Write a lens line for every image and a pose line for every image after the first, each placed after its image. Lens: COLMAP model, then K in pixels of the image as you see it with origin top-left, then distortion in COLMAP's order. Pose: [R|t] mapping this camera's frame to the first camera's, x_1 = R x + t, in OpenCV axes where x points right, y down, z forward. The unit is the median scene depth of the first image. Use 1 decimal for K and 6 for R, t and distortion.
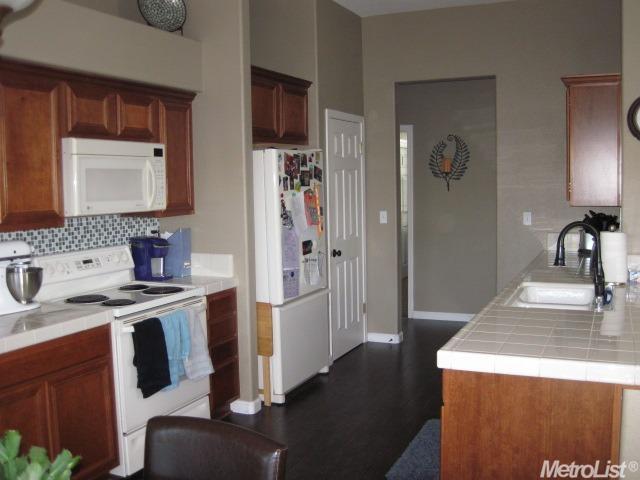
lens RADIAL K [[678.4, 0, 320.0], [0, 678.4, 240.0], [0, 0, 1]] dist [-0.070843, 0.001669]
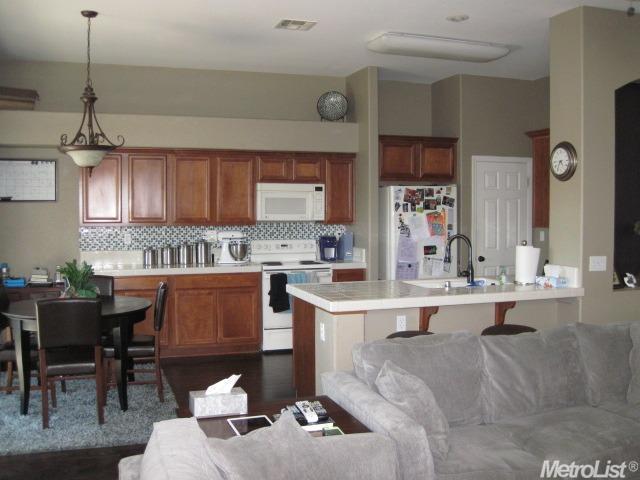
lens RADIAL K [[678.4, 0, 320.0], [0, 678.4, 240.0], [0, 0, 1]] dist [-0.070843, 0.001669]
pose [[0.709388, 0.055628, -0.702620, 1.027556], [-0.075594, 0.997135, 0.002623, 0.003356], [0.700753, 0.051253, 0.711561, -0.290054]]
